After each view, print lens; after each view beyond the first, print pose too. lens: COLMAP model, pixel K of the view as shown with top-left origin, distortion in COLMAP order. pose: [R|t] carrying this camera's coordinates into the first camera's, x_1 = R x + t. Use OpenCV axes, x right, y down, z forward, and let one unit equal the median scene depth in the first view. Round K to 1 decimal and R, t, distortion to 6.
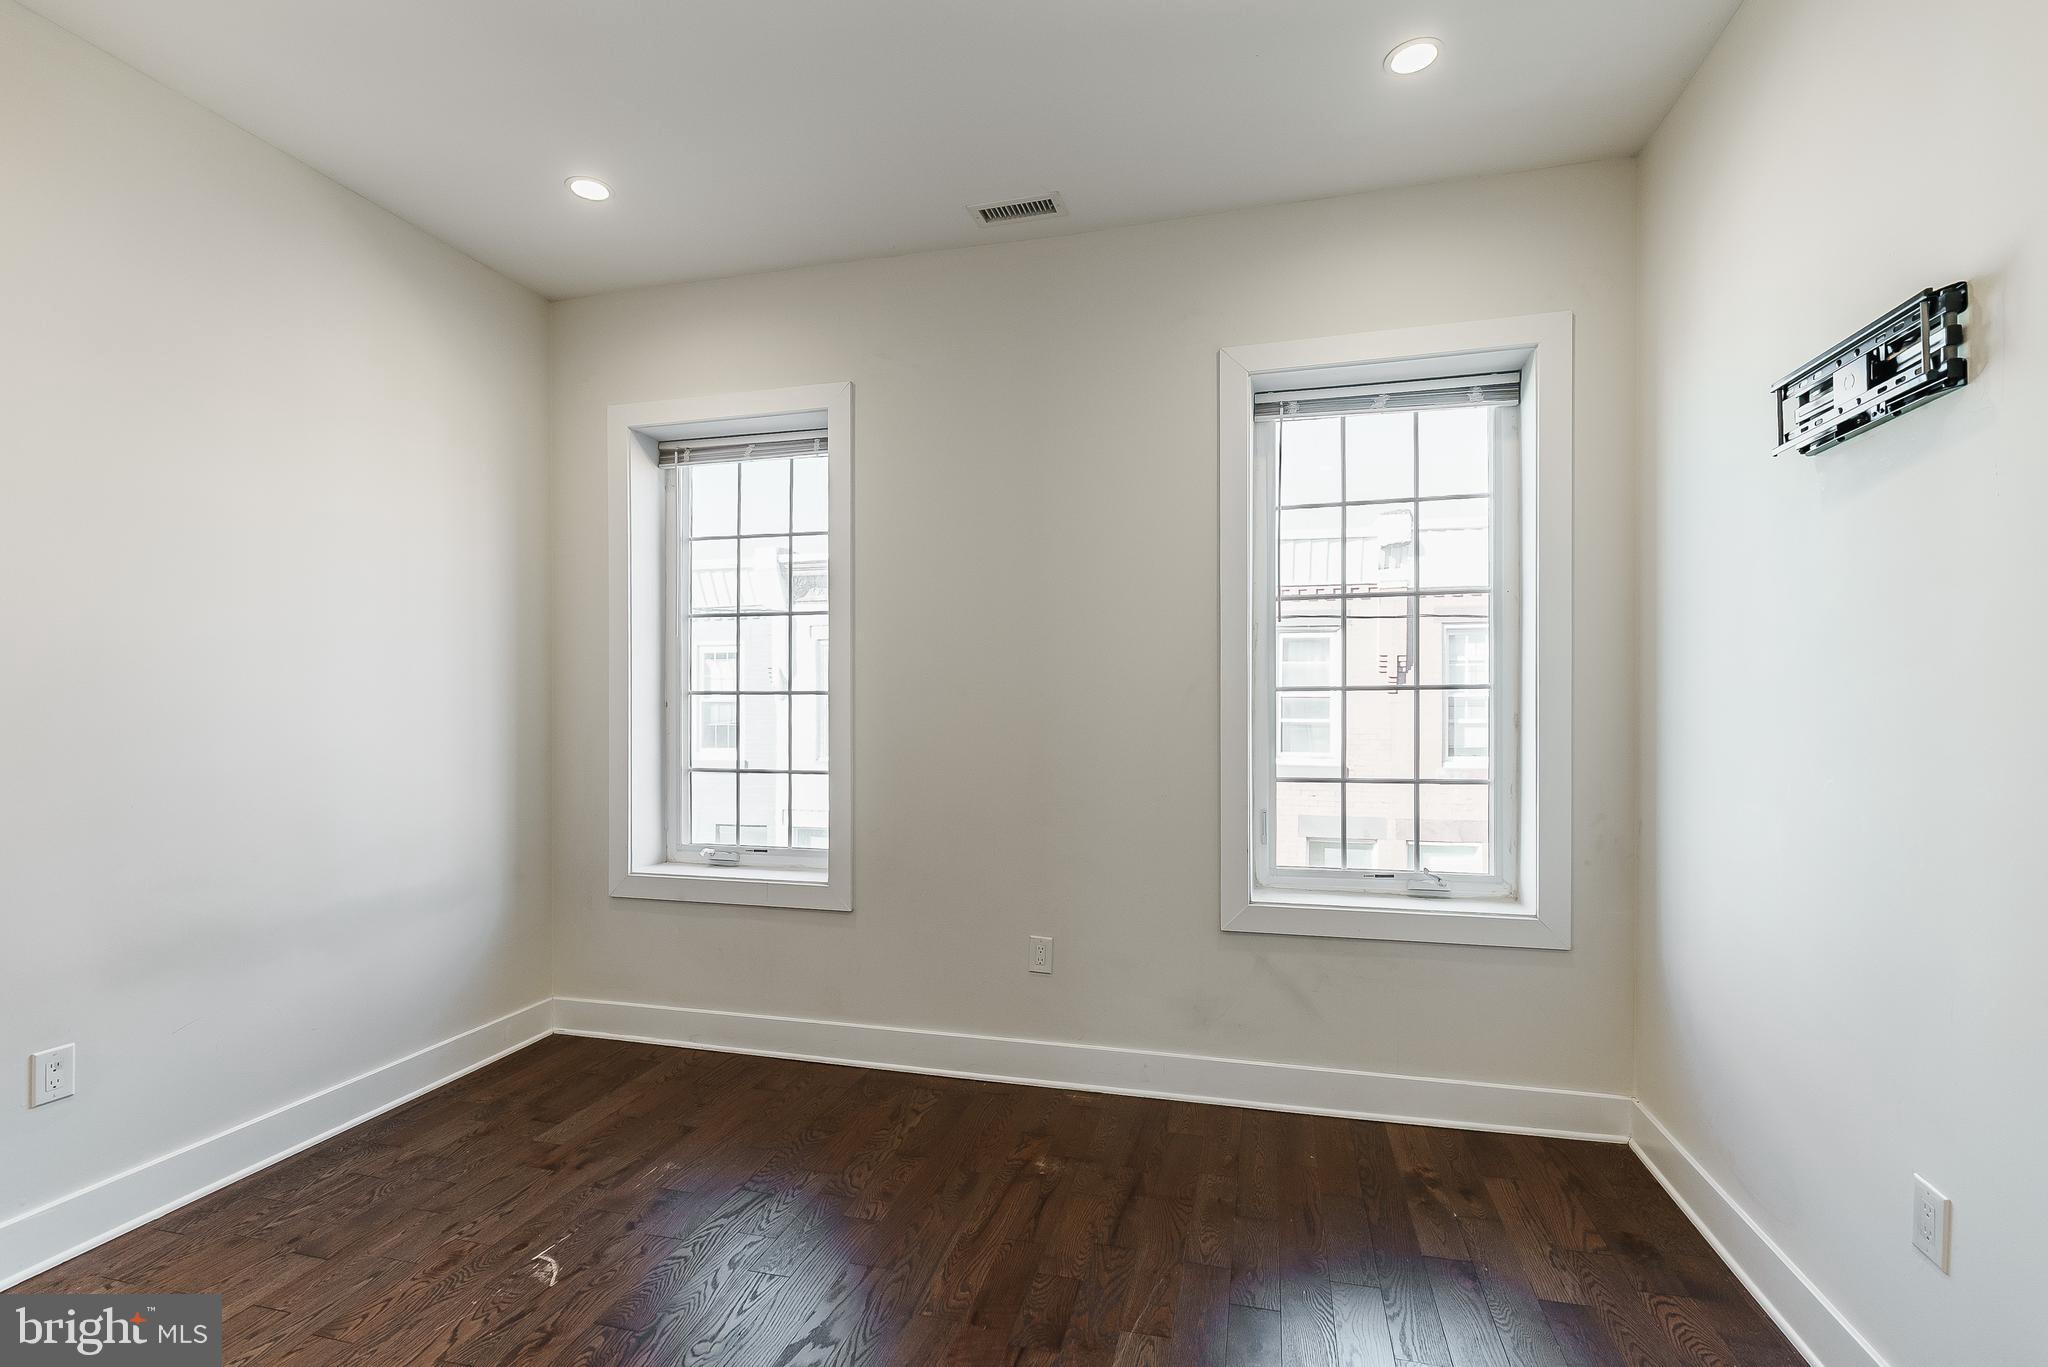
lens RADIAL K [[916.0, 0, 1027.6], [0, 916.0, 679.5], [0, 0, 1]] dist [0.003687, -0.001304]
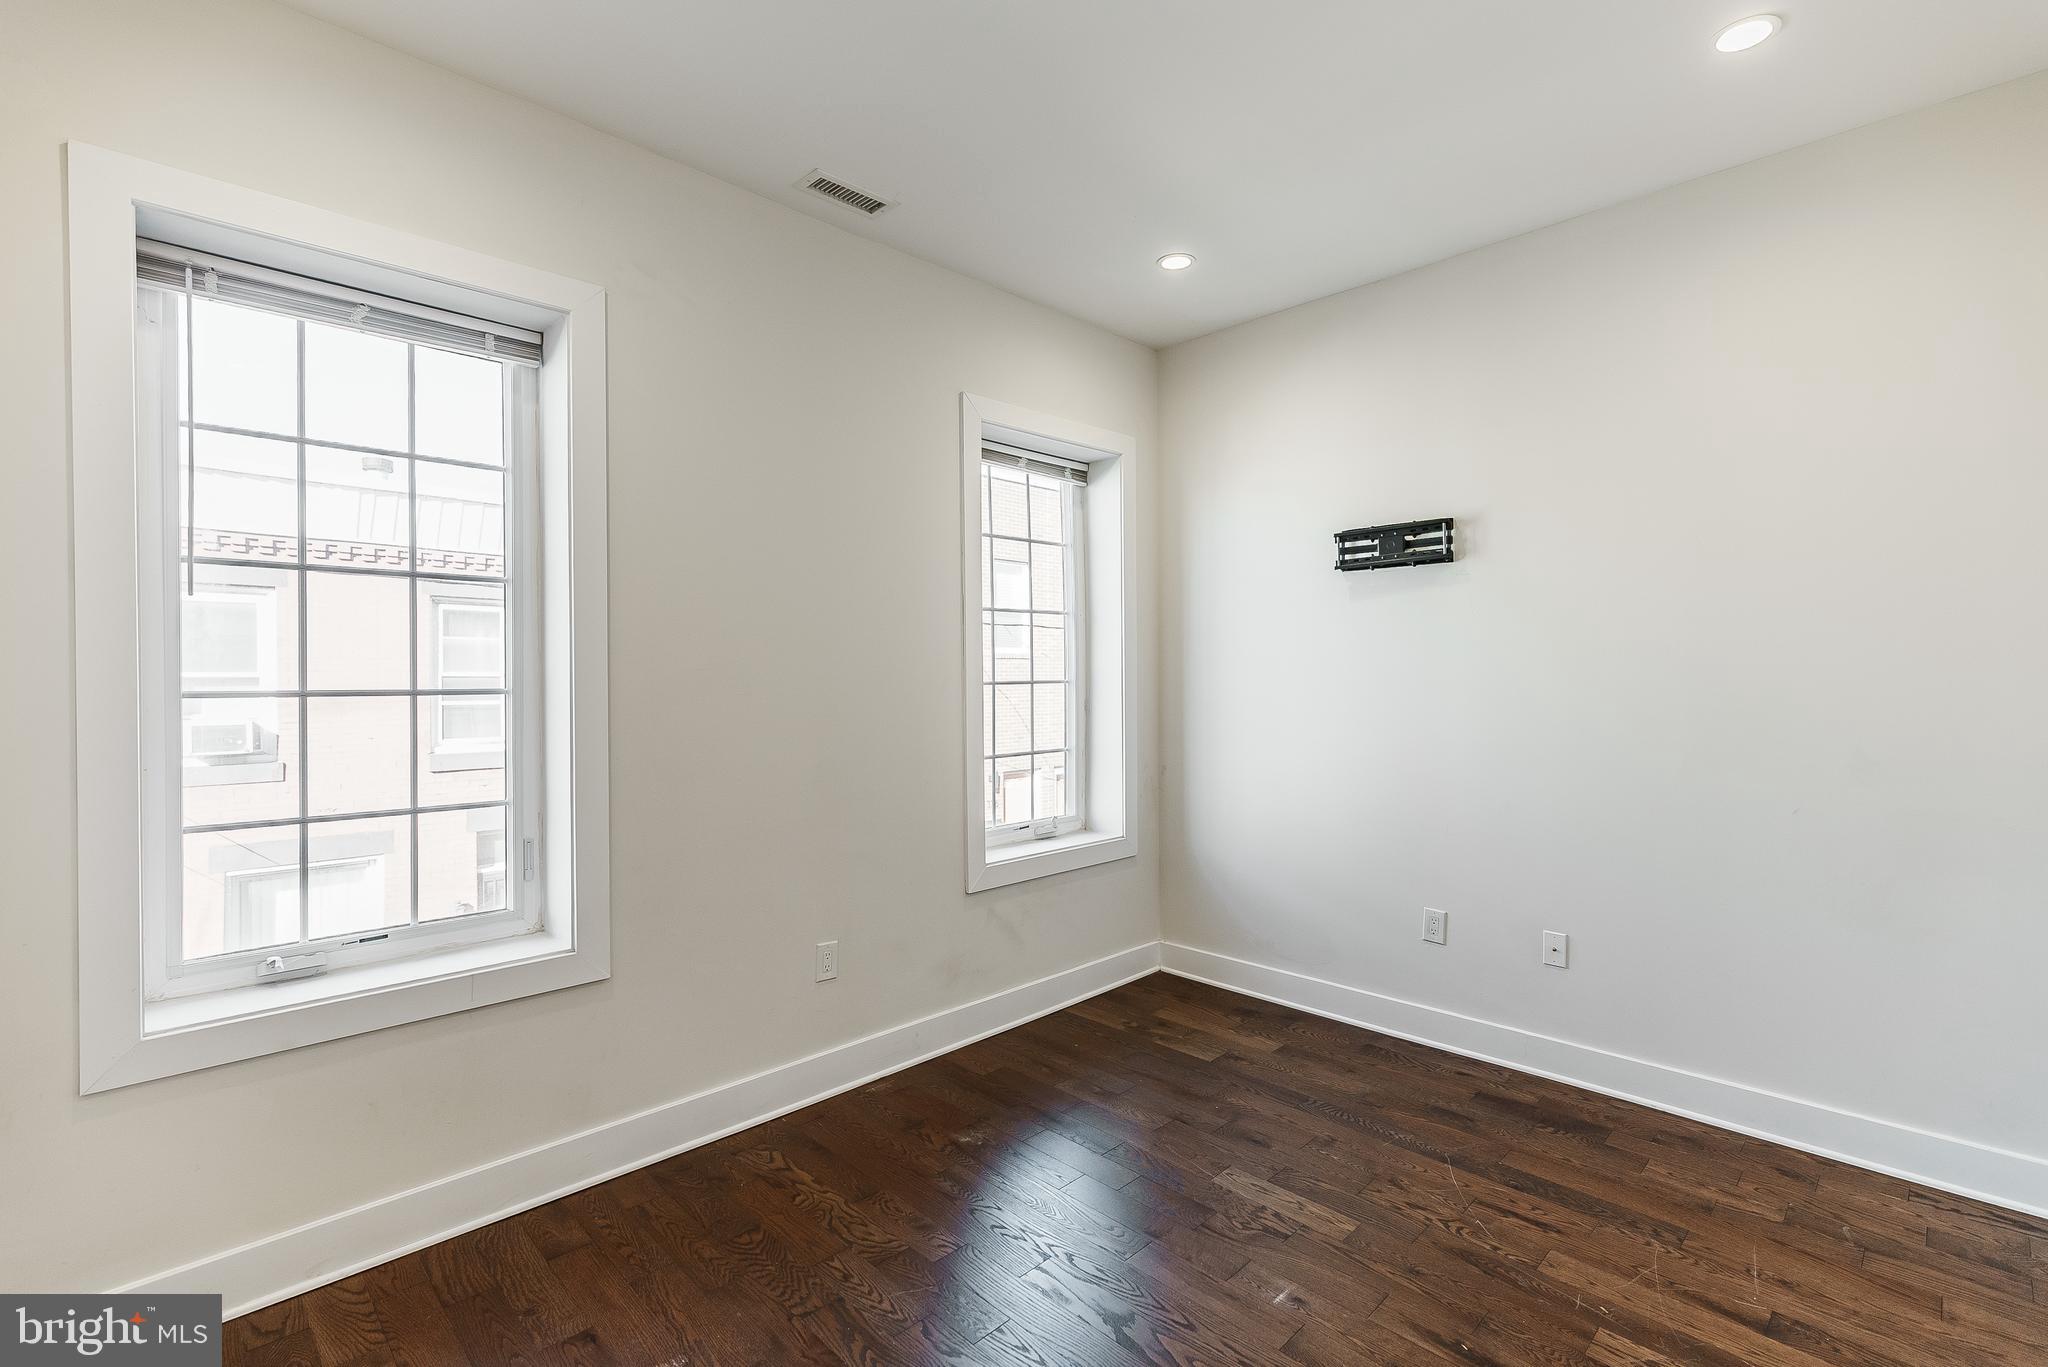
lens RADIAL K [[935.7, 0, 1021.1], [0, 935.7, 656.4], [0, 0, 1]] dist [0.060569, -0.000378]
pose [[0.524900, 0.012497, 0.851072, -0.765266], [-0.017068, 0.999846, -0.004155, -0.023712], [-0.850993, -0.012345, 0.525032, 0.314185]]
